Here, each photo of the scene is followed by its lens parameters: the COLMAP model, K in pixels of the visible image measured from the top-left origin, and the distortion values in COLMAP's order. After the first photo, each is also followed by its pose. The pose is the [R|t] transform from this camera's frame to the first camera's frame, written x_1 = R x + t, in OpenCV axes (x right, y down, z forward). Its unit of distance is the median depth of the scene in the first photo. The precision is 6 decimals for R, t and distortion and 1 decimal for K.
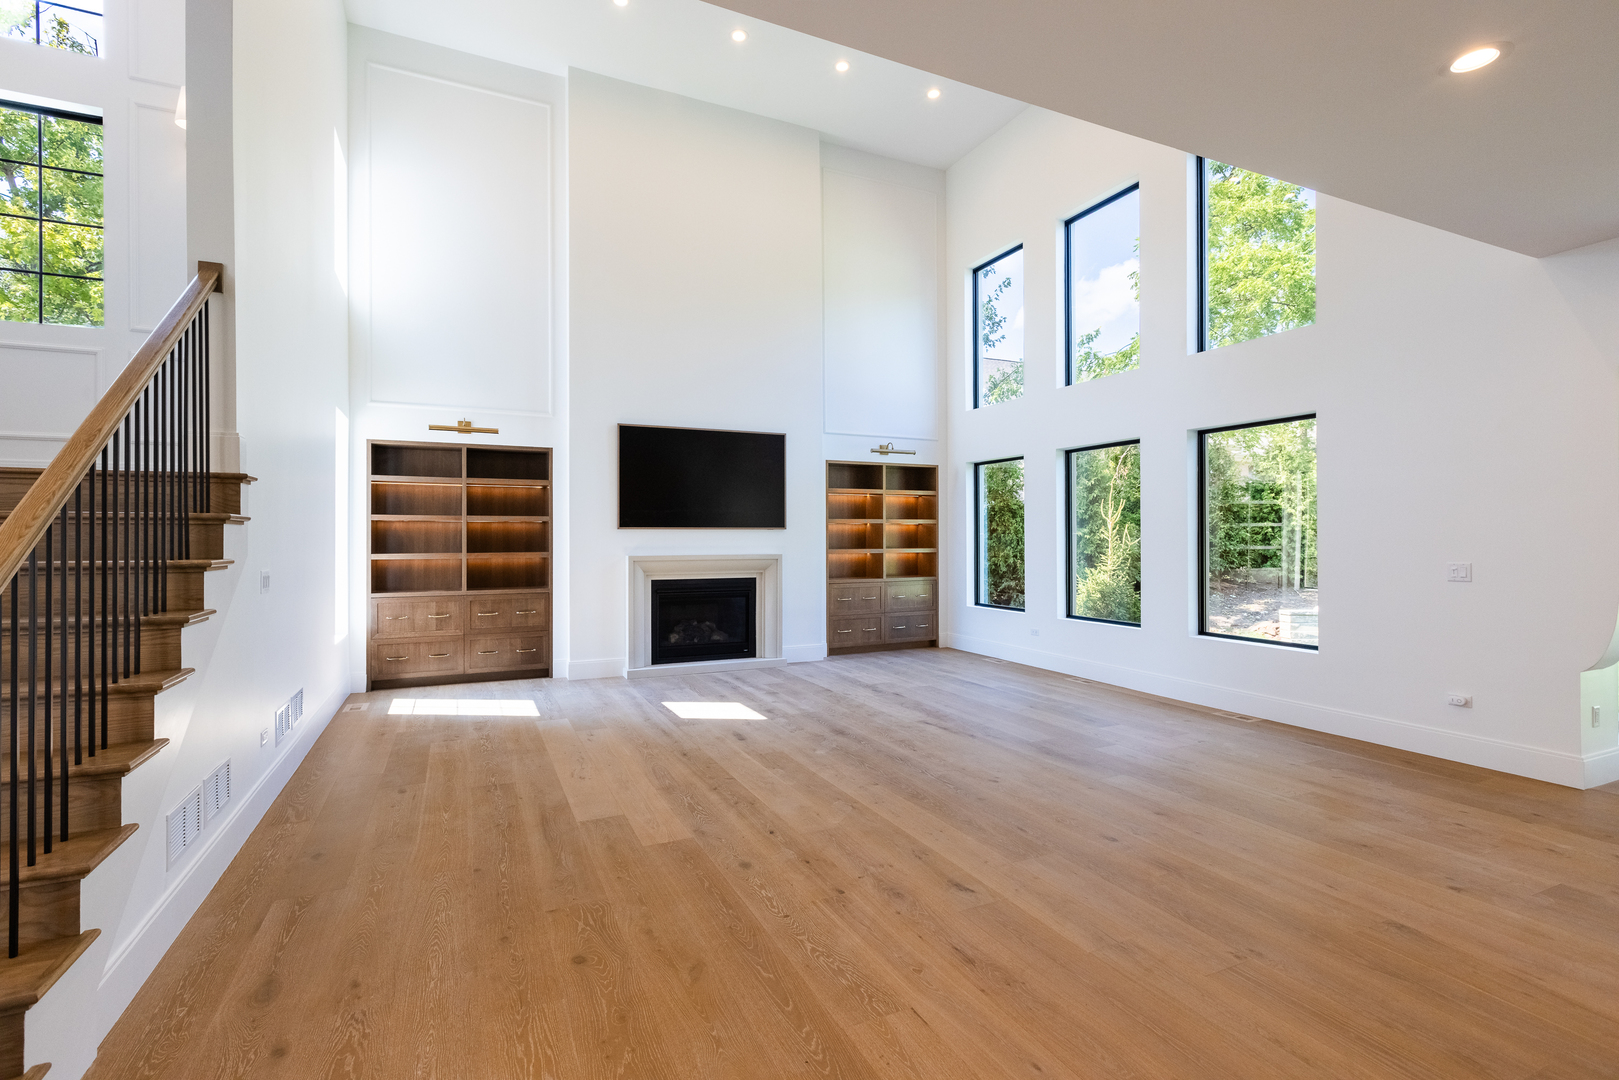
lens RADIAL K [[721.6, 0, 778.6], [0, 721.6, 538.0], [0, 0, 1]] dist [-0.002481, 0.001695]
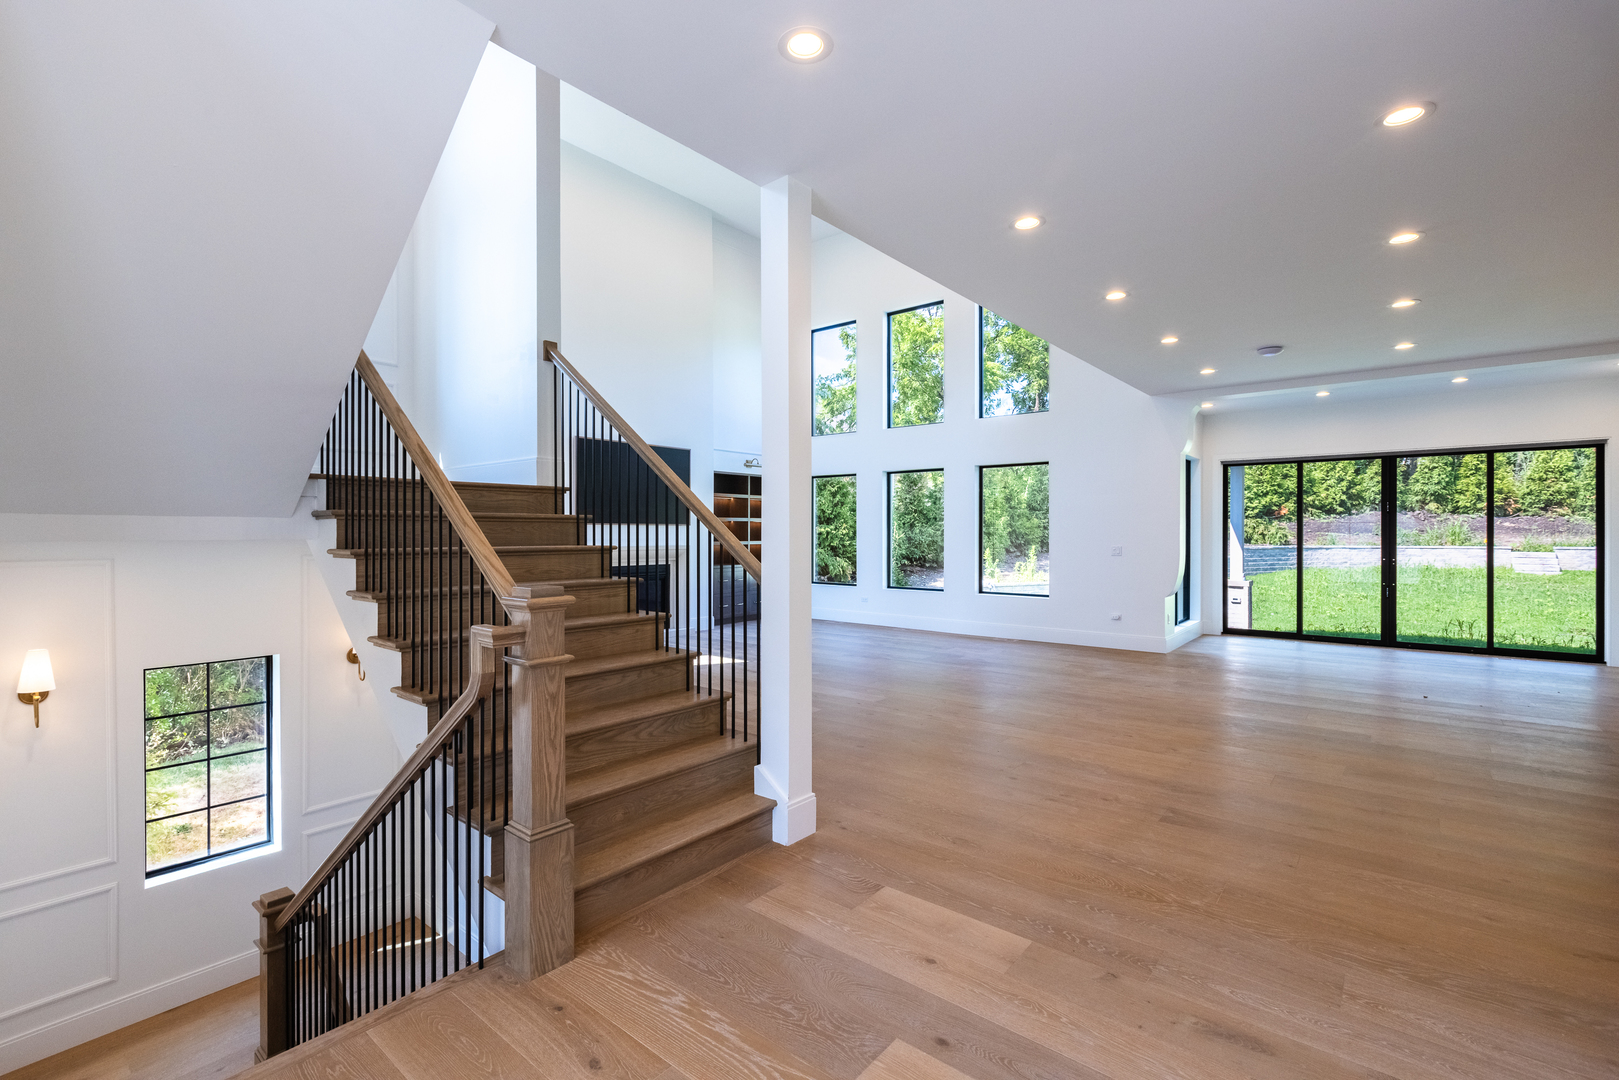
lens RADIAL K [[721.6, 0, 781.5], [0, 721.6, 533.7], [0, 0, 1]] dist [-0.002481, 0.001695]
pose [[0.904368, 0.001226, 0.426751, -0.419538], [-0.001154, 0.999999, -0.000428, 0.002740], [-0.426751, -0.000106, 0.904369, -0.220182]]
